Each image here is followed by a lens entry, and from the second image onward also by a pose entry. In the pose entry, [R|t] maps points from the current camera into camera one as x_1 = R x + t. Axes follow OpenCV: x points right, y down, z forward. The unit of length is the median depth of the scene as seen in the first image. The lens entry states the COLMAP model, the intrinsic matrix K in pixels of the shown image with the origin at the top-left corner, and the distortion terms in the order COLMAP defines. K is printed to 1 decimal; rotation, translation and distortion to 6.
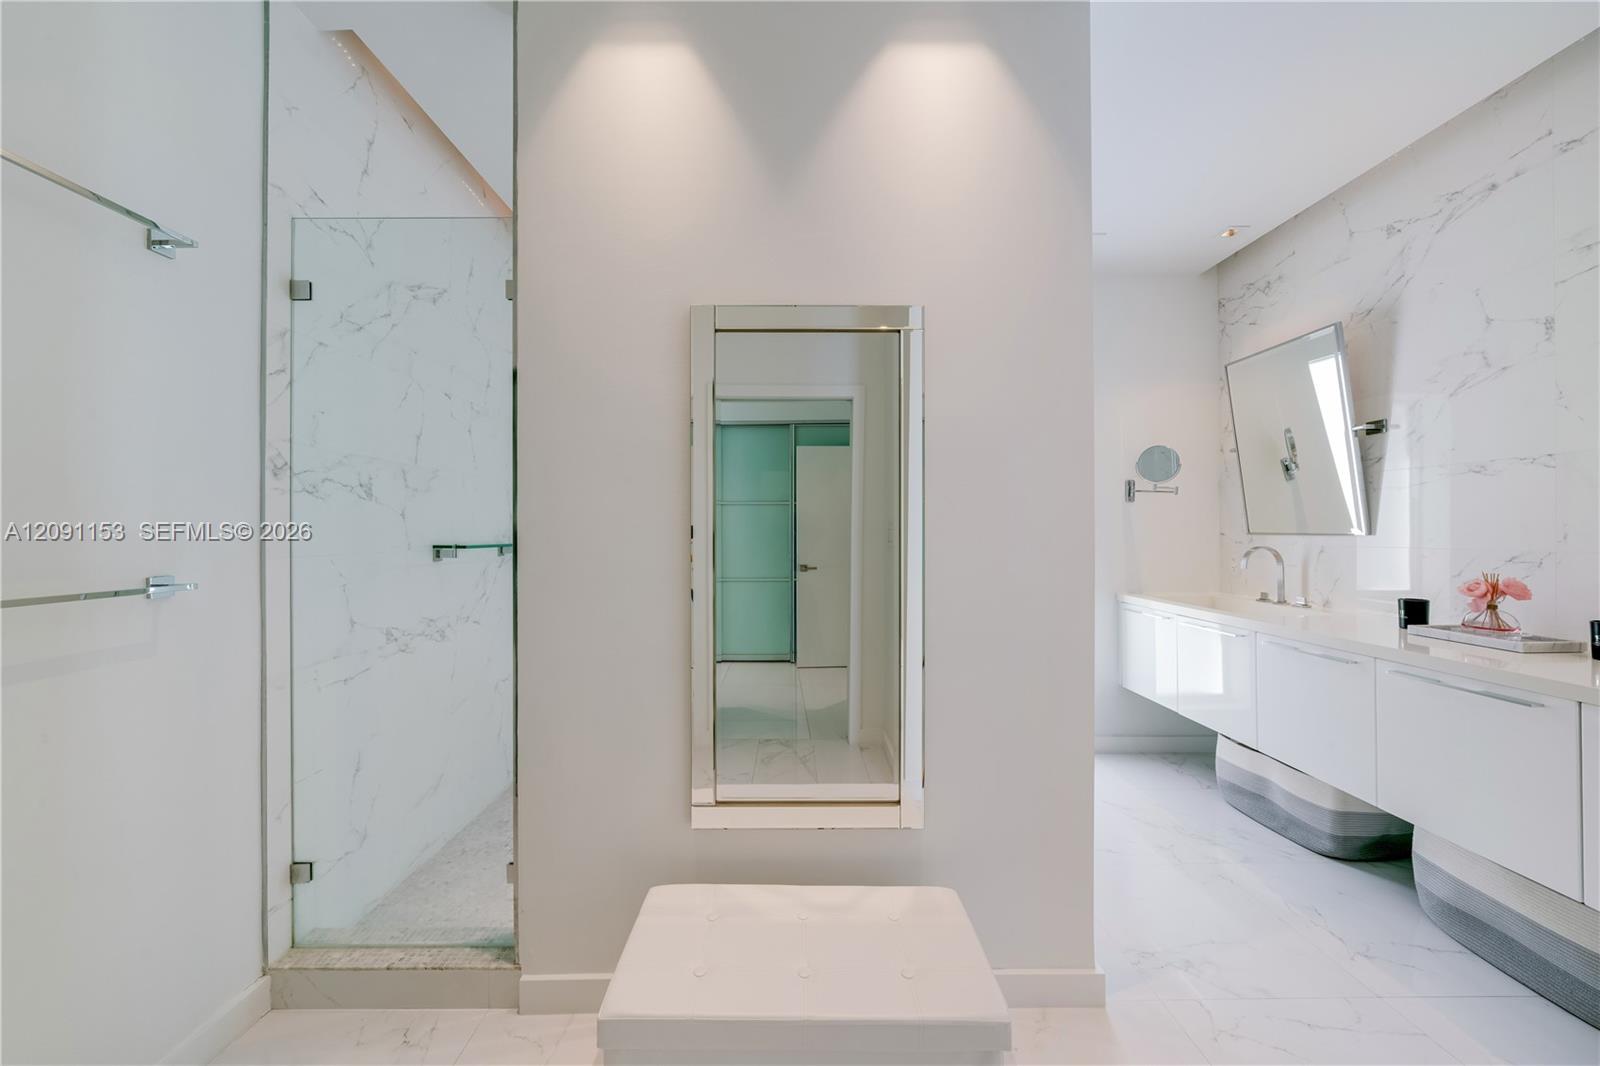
lens RADIAL K [[550.9, 0, 785.1], [0, 550.9, 530.6], [0, 0, 1]] dist [-0.013338, 0.002067]
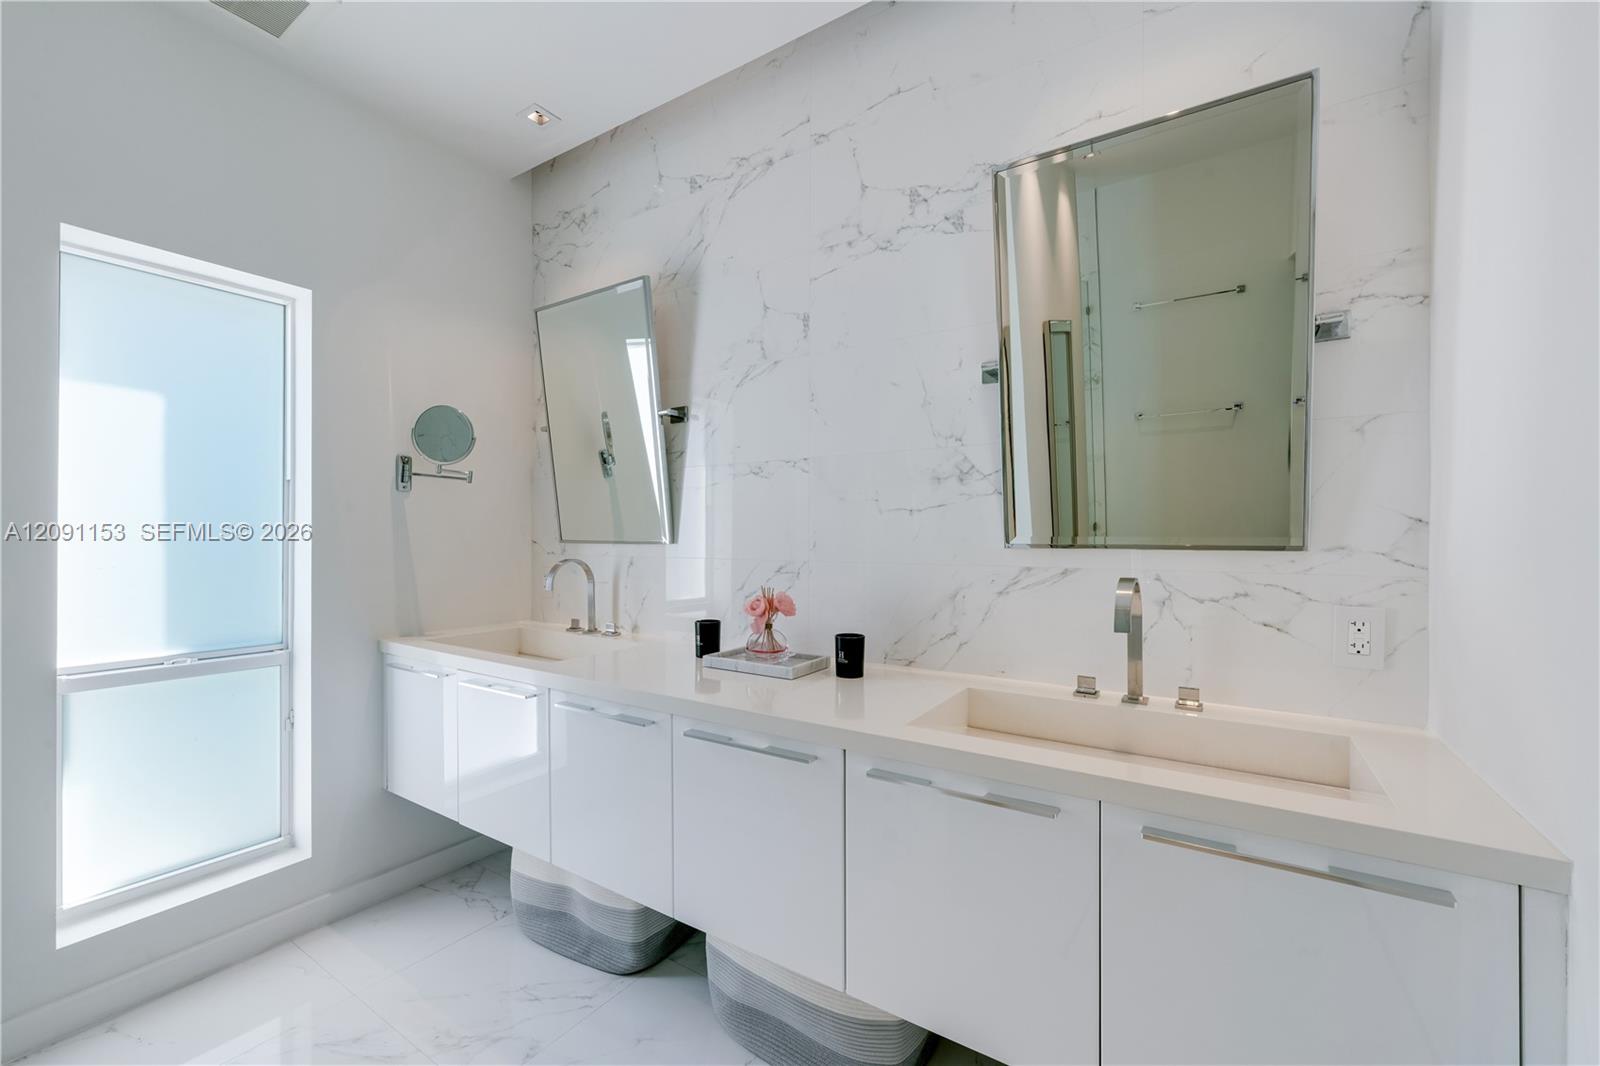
lens RADIAL K [[660.4, 0, 800.0], [0, 660.4, 533.0], [0, 0, 1]] dist [0.000874, 0.000016]
pose [[0.542717, 0.010310, 0.839852, 0.332185], [-0.004971, 0.999947, -0.009063, 0.000436], [-0.839901, 0.000744, 0.542739, 0.288097]]
